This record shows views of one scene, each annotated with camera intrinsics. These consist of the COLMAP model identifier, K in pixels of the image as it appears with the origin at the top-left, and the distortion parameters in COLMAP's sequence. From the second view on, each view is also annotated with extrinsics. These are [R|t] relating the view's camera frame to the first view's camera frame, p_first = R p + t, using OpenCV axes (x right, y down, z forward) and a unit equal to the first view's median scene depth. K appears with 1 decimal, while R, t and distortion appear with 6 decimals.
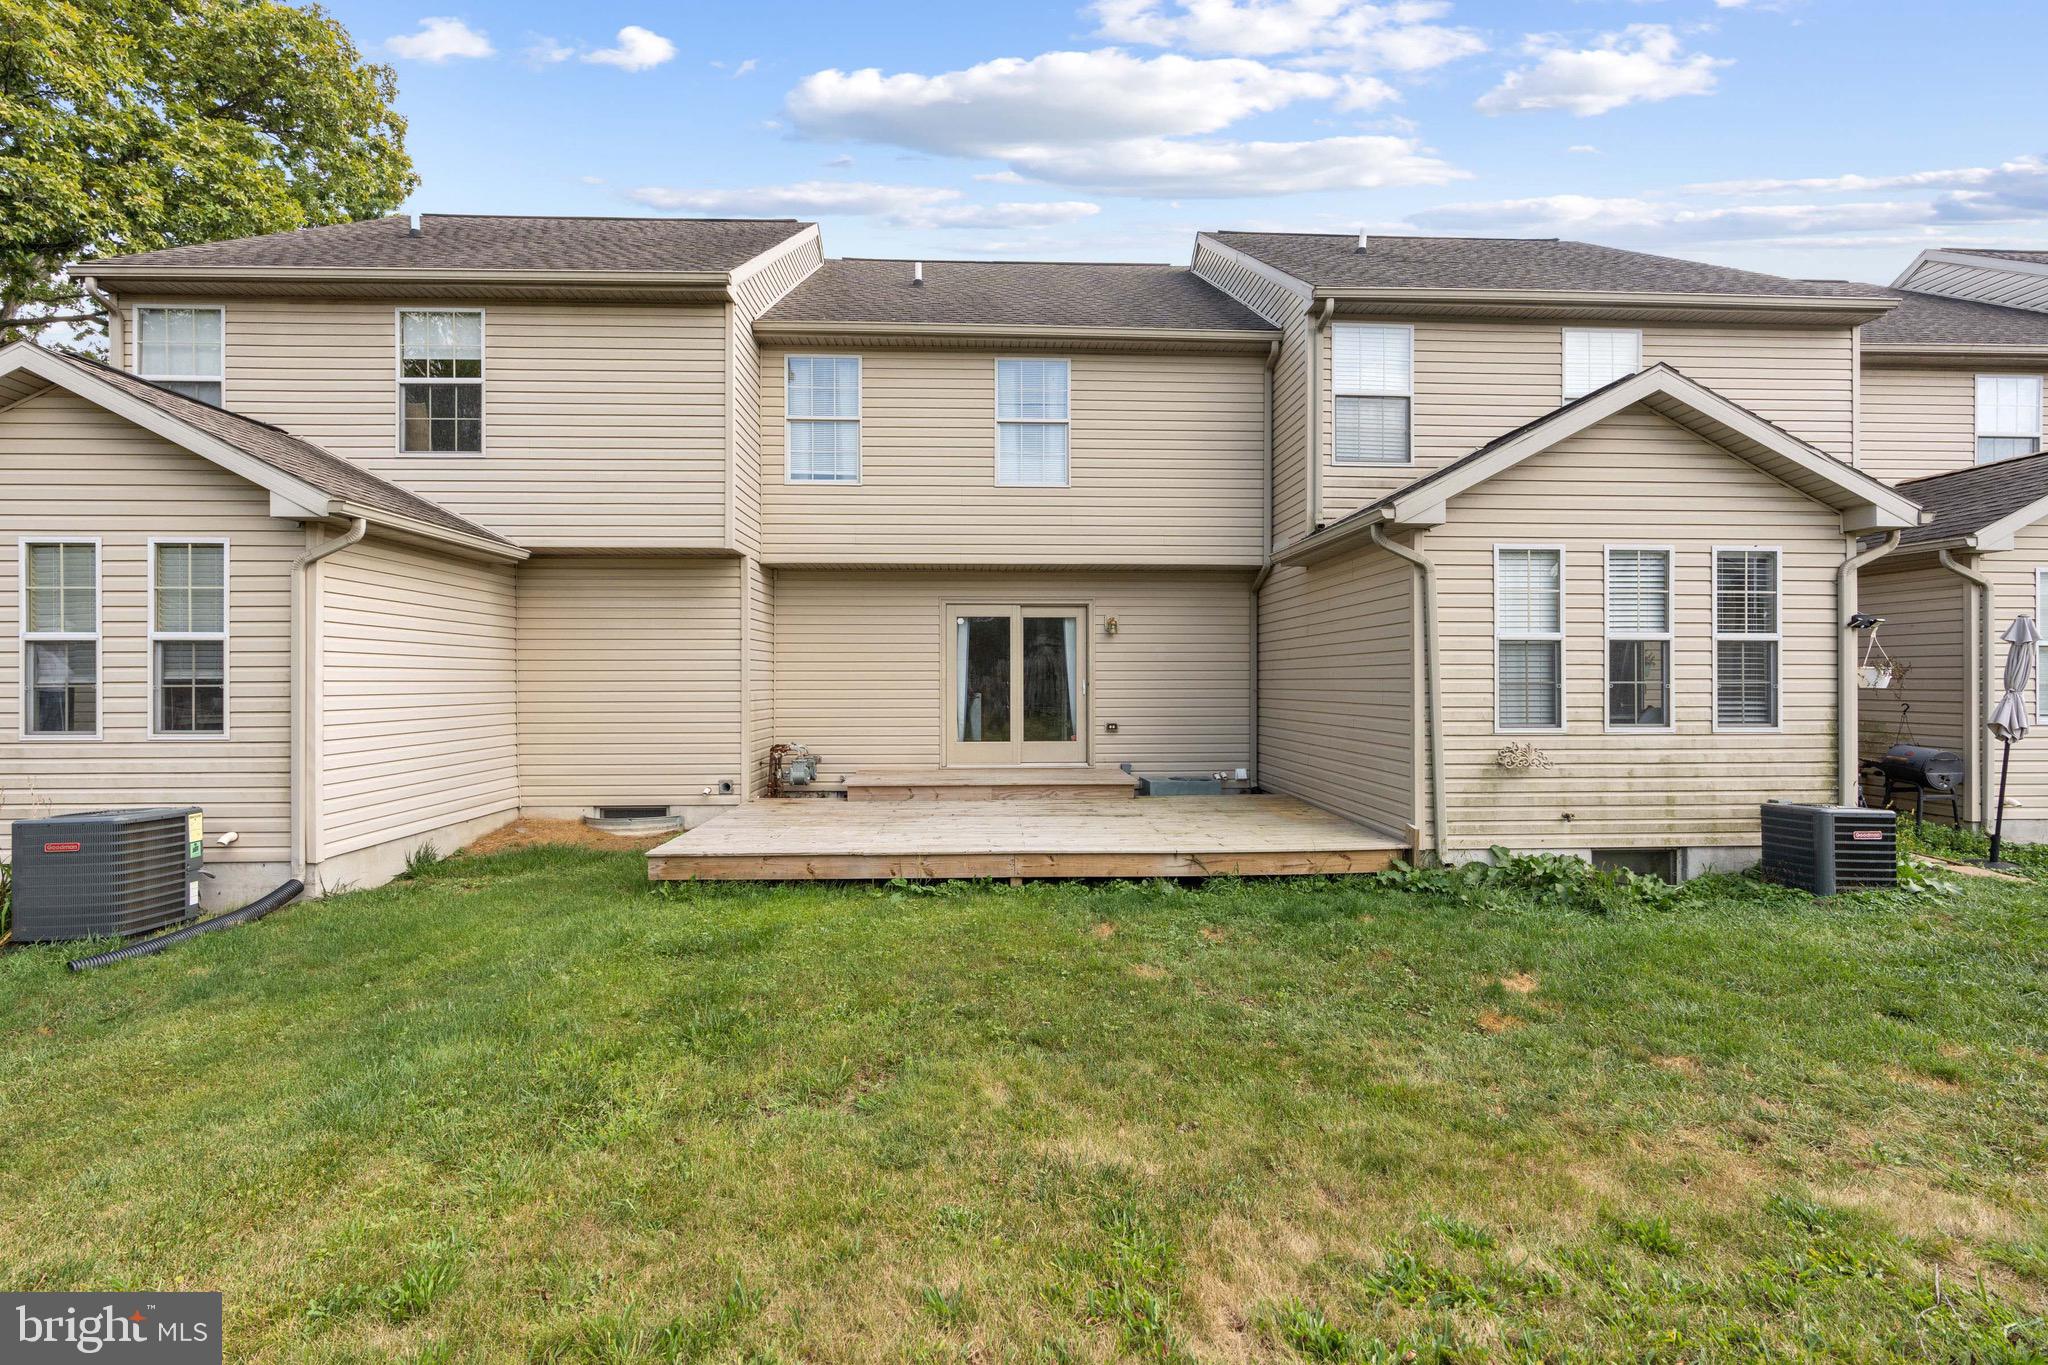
lens RADIAL K [[944.4, 0, 1019.8], [0, 944.4, 673.9], [0, 0, 1]] dist [-0.001790, -0.000143]
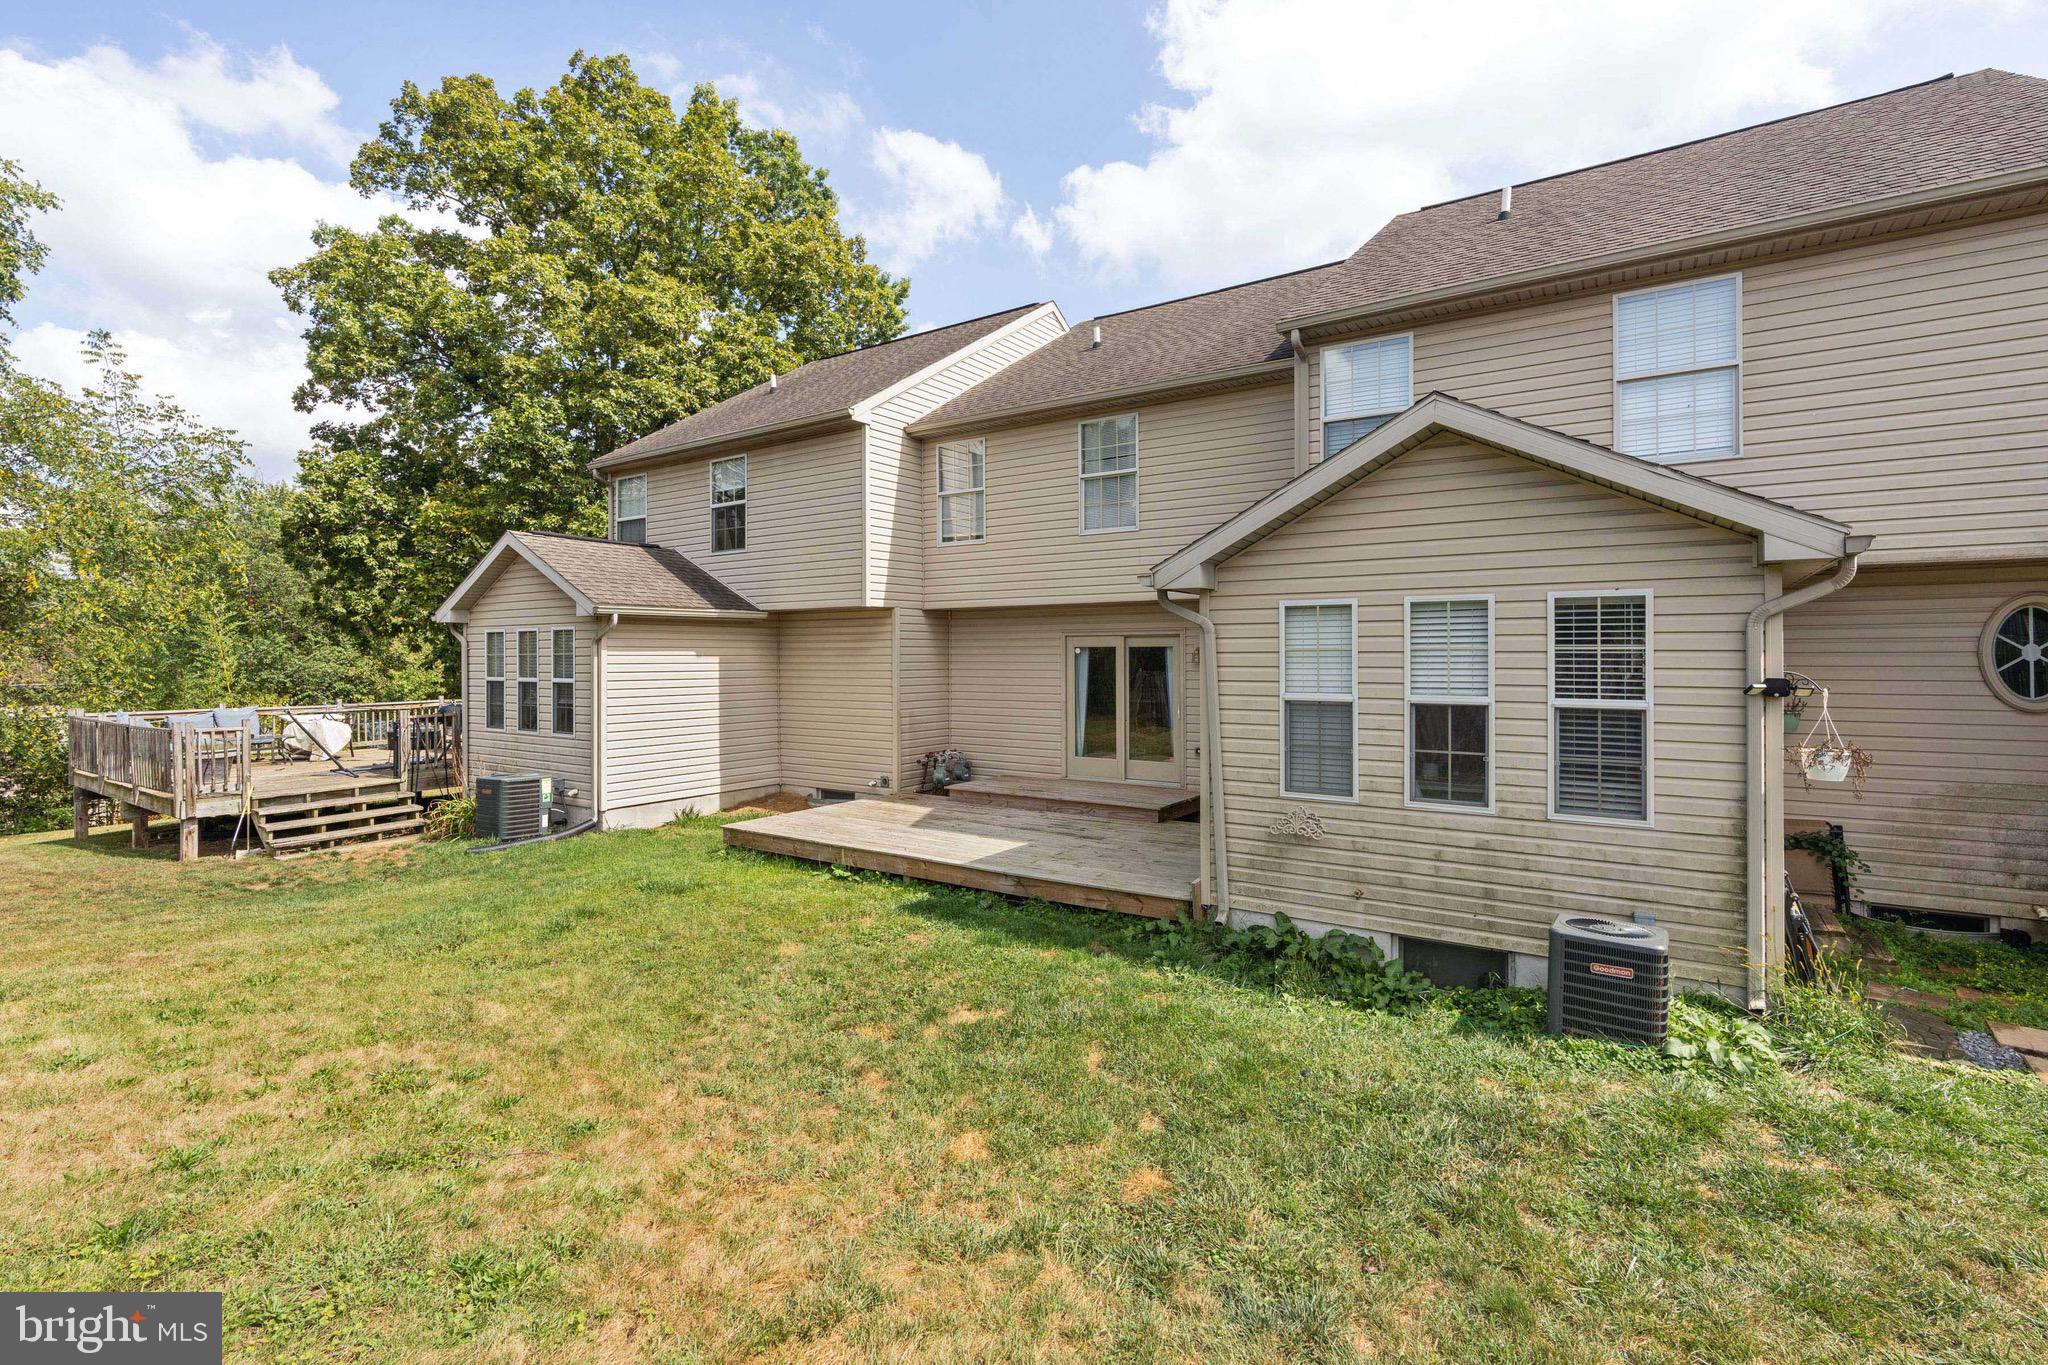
lens RADIAL K [[964.5, 0, 1025.0], [0, 964.5, 640.4], [0, 0, 1]] dist [-0.002120, -0.000146]
pose [[0.792955, -0.009061, -0.609213, 0.885290], [0.007211, 0.999959, -0.005486, -0.092194], [0.609238, -0.000043, 0.792988, 0.053896]]
